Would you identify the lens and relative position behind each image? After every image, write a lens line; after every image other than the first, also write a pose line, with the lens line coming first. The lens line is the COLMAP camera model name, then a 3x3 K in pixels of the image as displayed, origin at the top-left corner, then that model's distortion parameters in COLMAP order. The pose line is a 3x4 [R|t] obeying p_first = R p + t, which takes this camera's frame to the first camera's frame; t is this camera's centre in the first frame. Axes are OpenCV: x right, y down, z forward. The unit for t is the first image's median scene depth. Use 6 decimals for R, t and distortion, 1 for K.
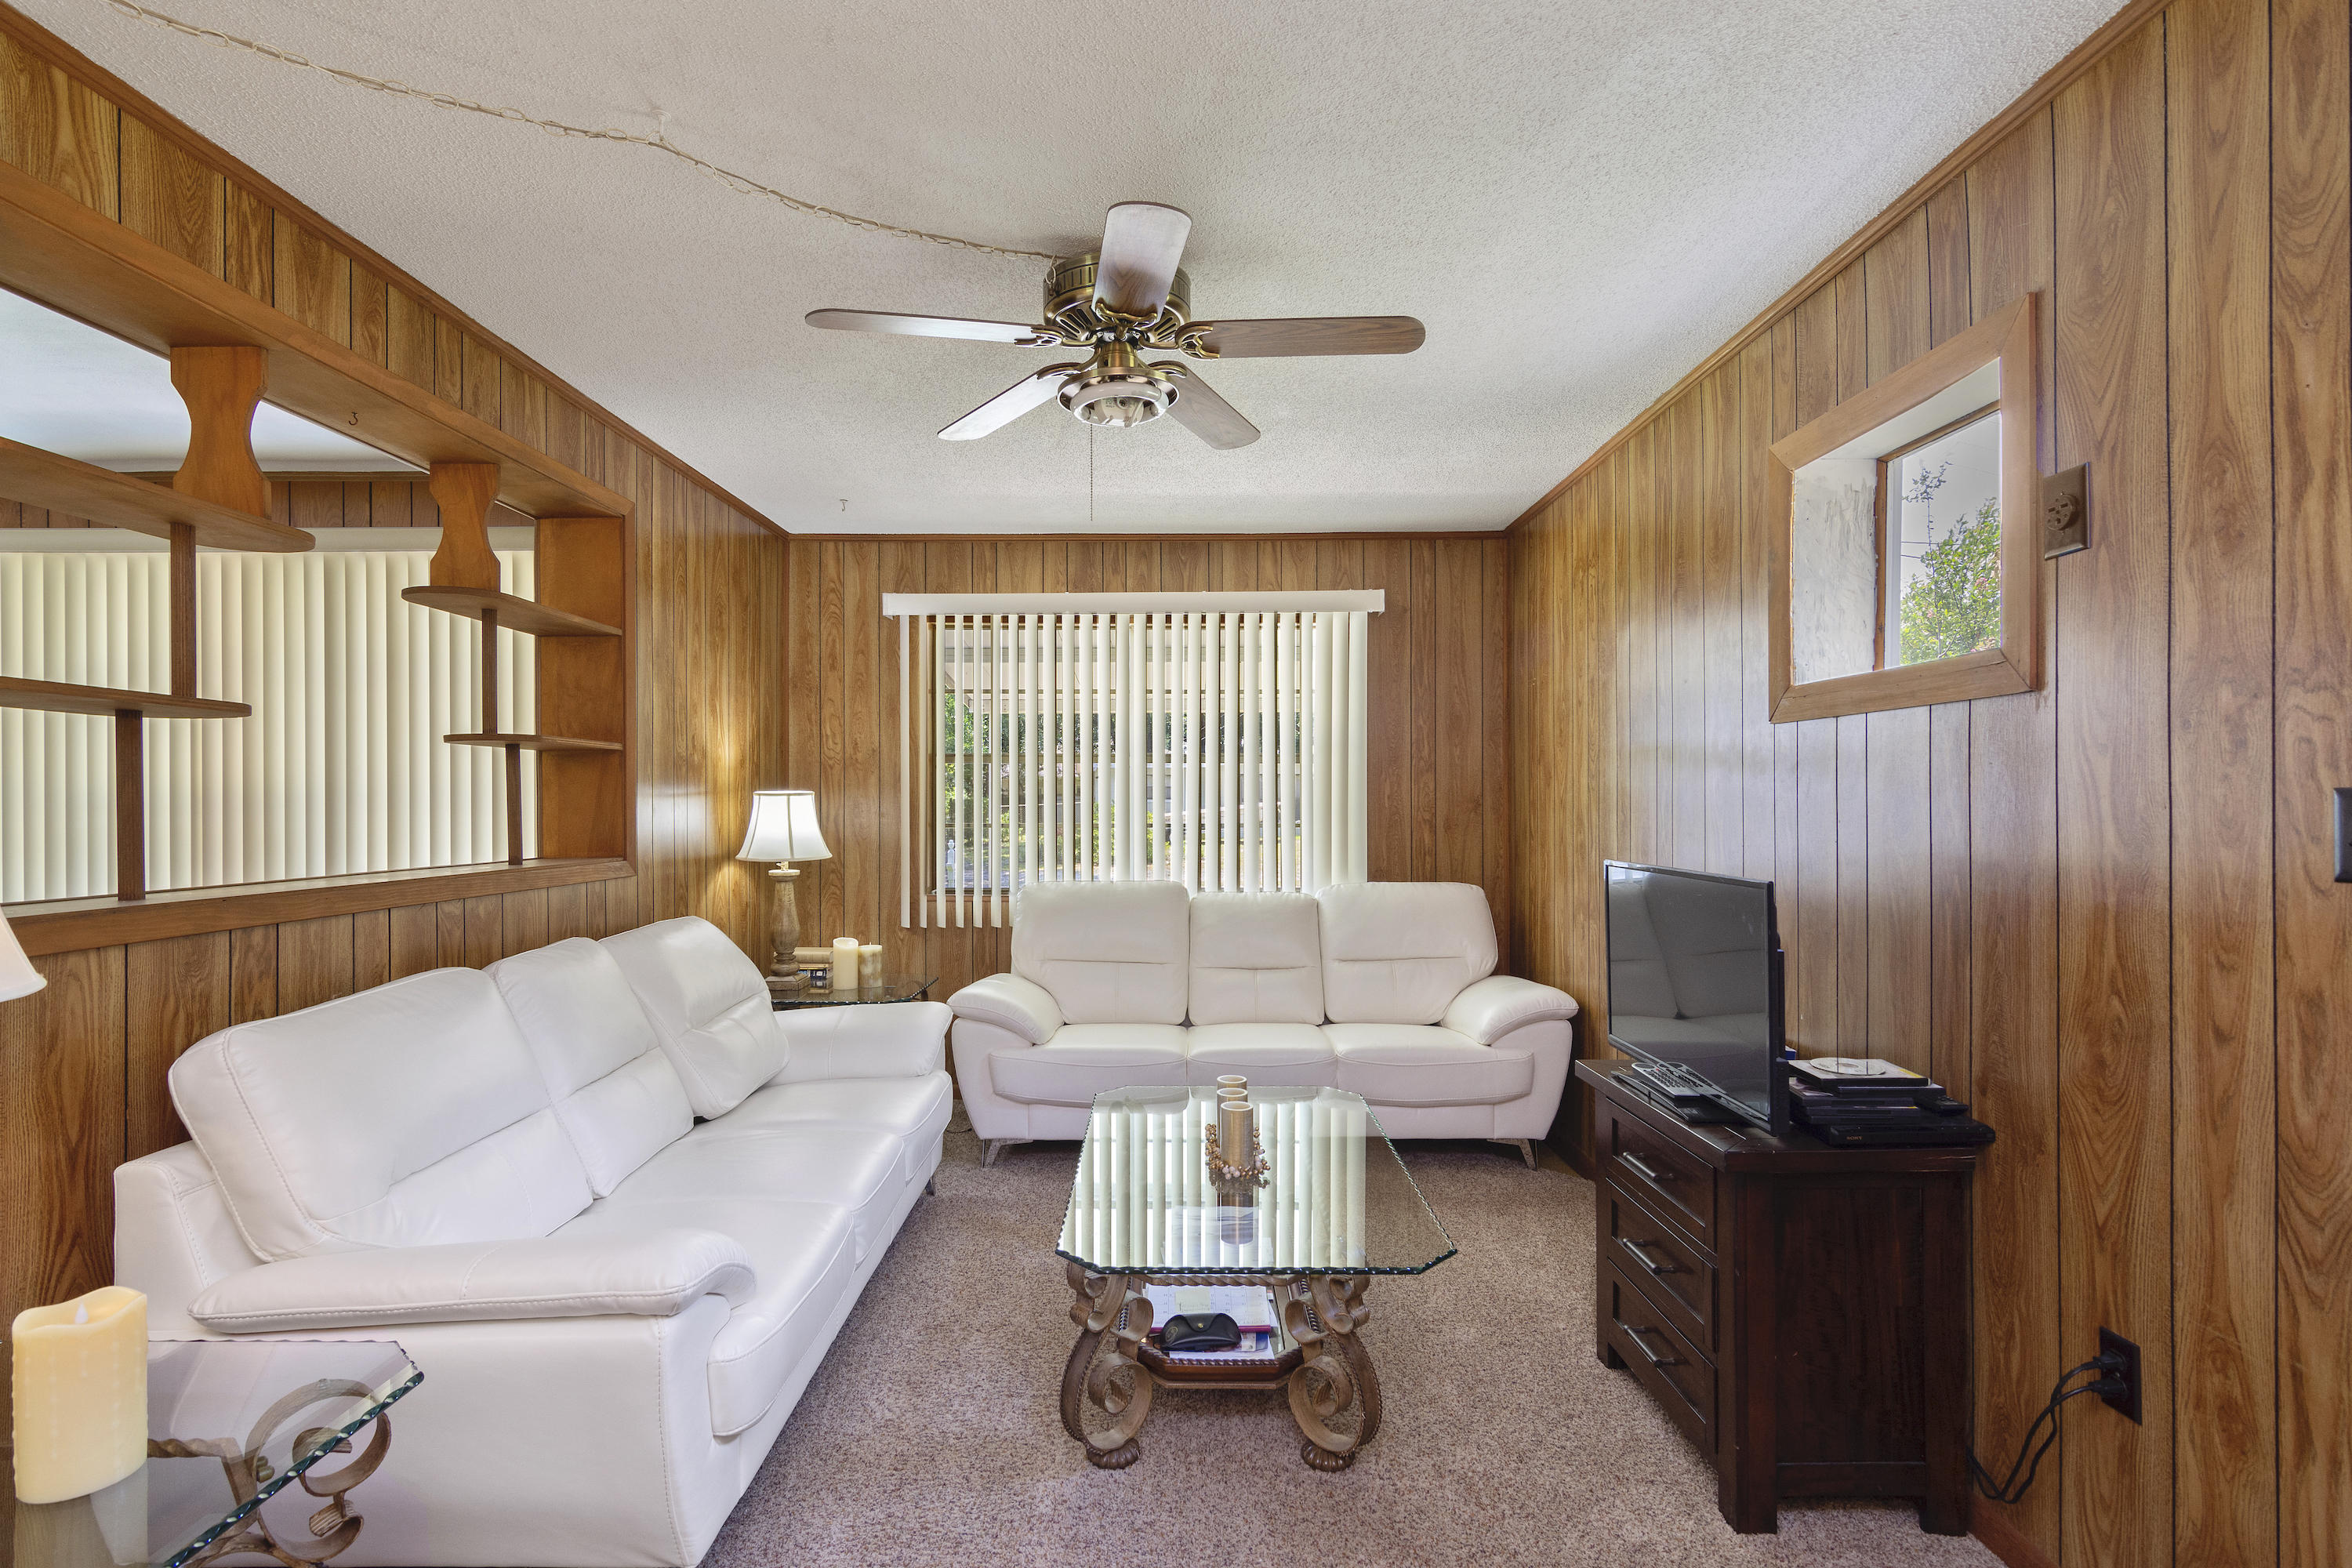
lens RADIAL K [[1134.8, 0, 1173.3], [0, 1134.8, 794.1], [0, 0, 1]] dist [-0.001576, 0.001631]
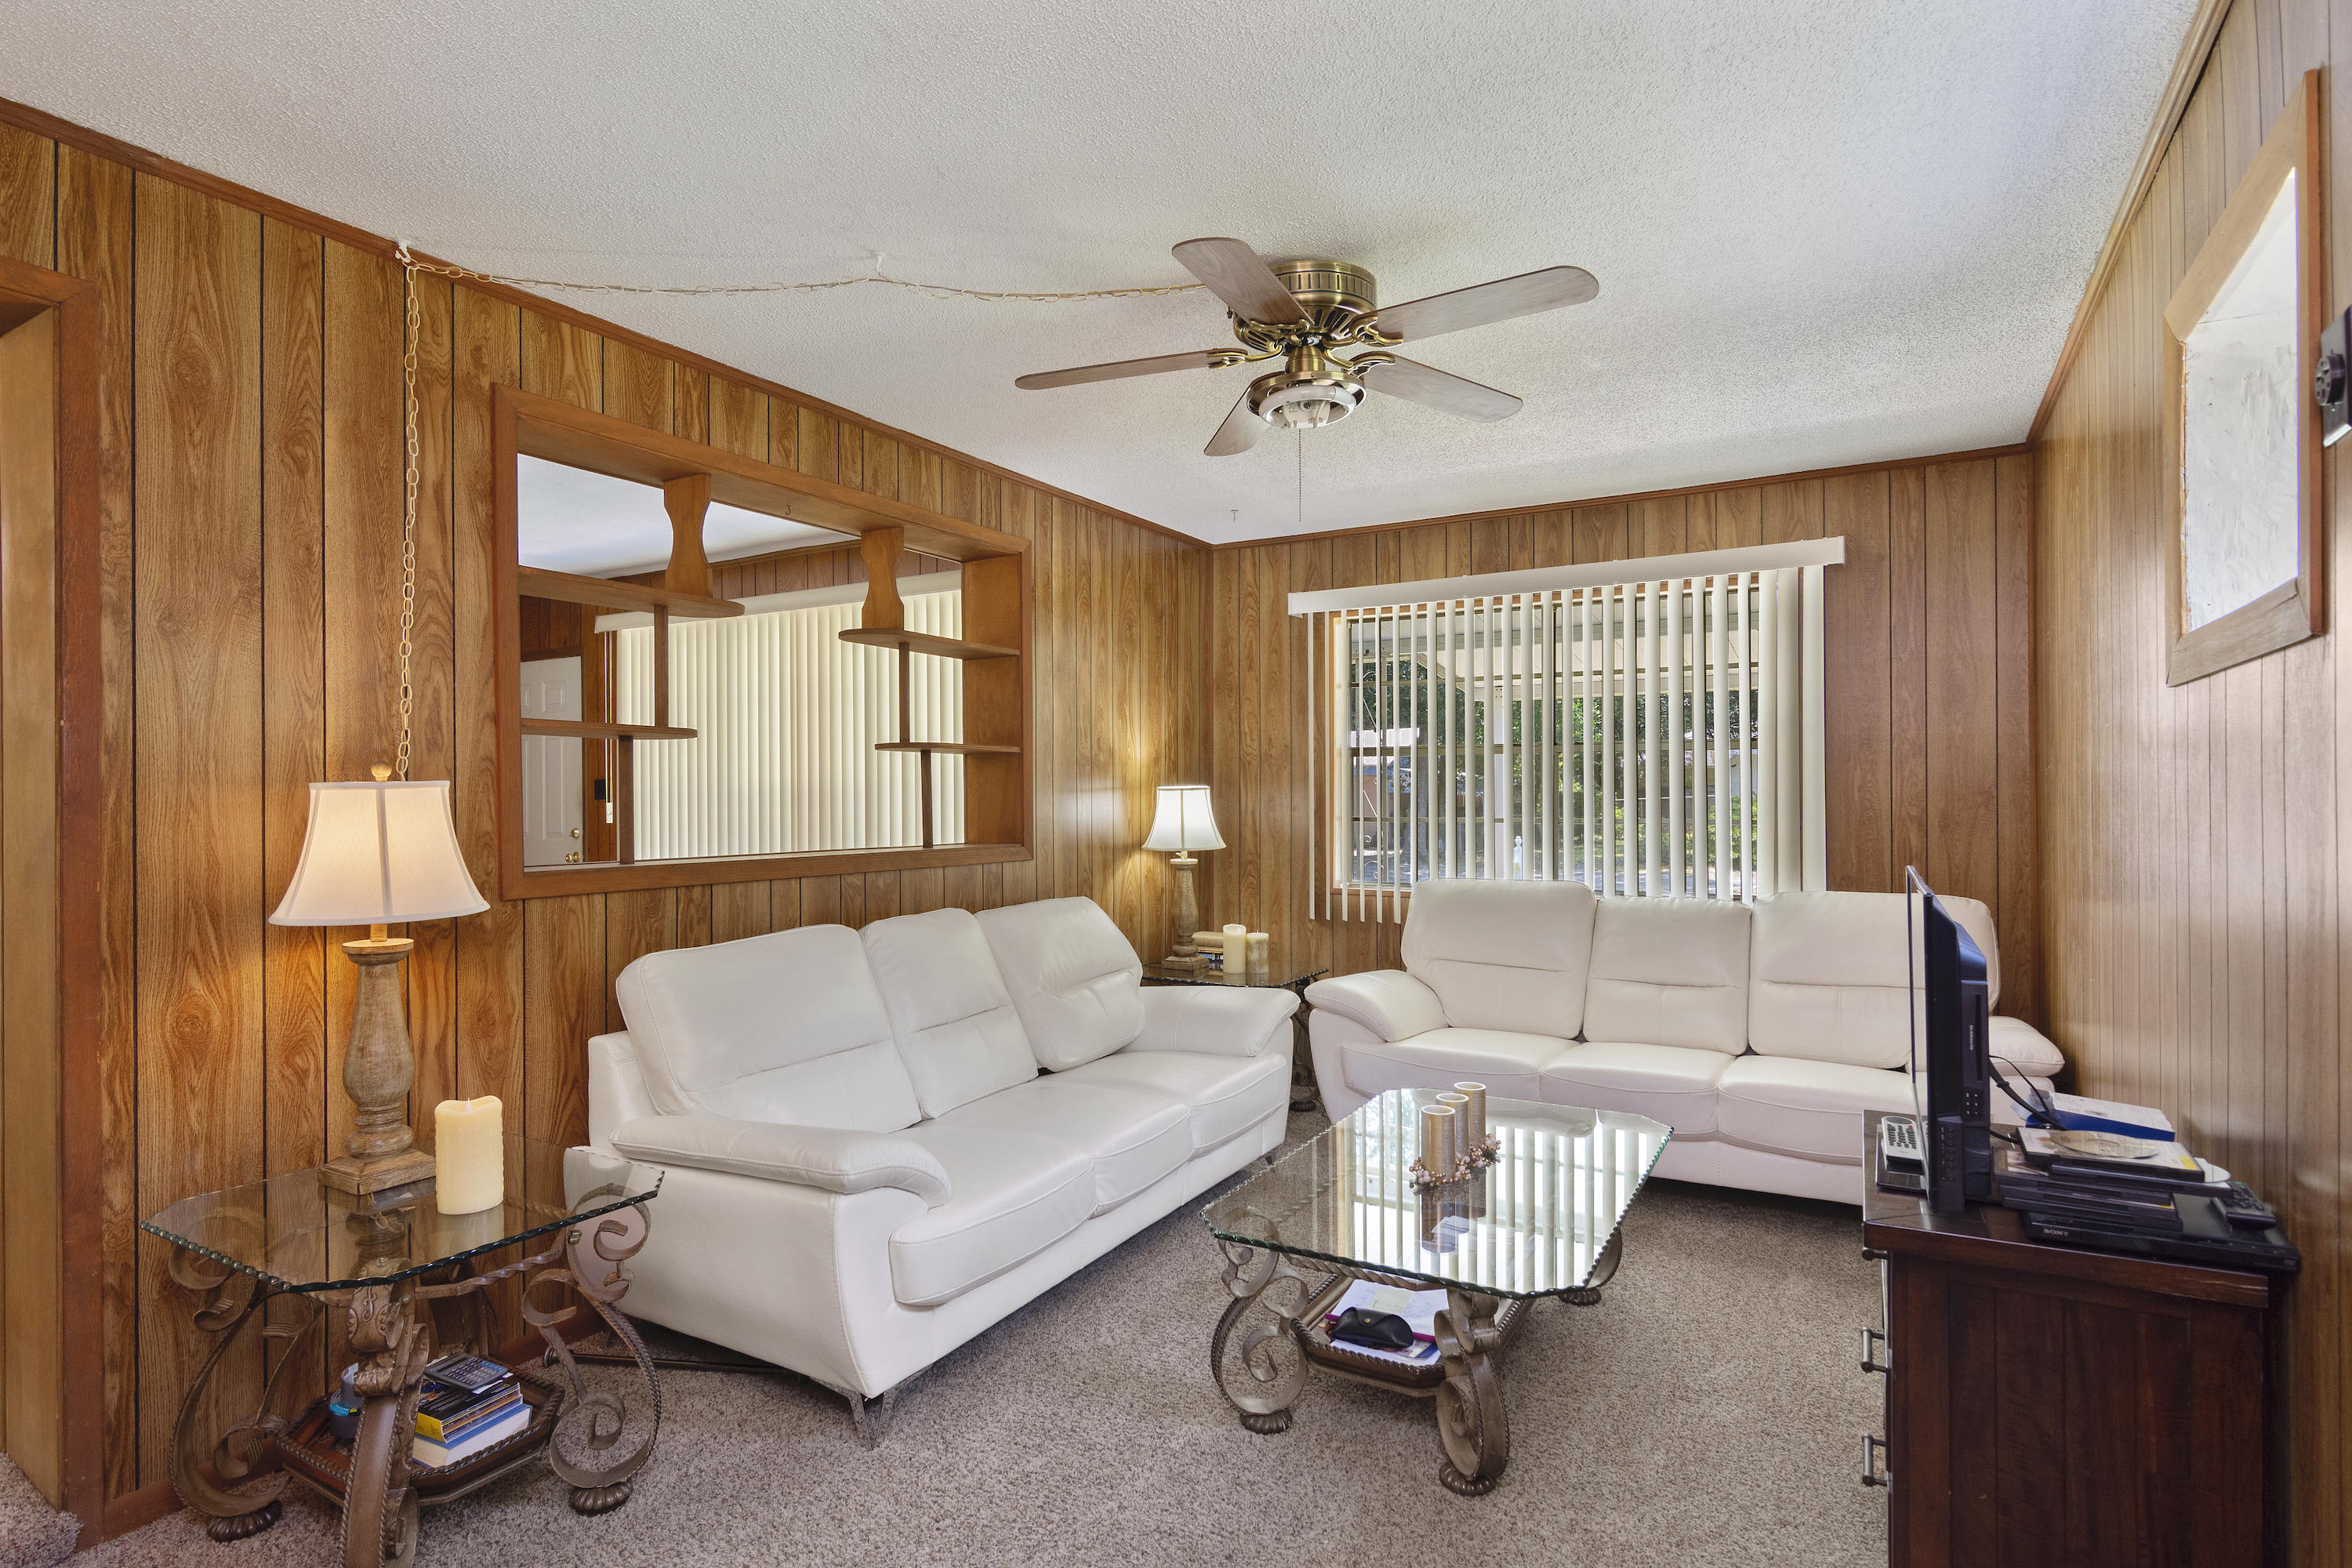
lens RADIAL K [[1211.3, 0, 1180.8], [0, 1211.3, 785.6], [0, 0, 1]] dist [-0.004481, 0.001491]
pose [[0.865175, -0.006688, -0.501426, 0.325906], [0.006181, 0.999977, -0.002673, -0.000080], [0.501433, -0.000787, 0.865196, -0.001234]]
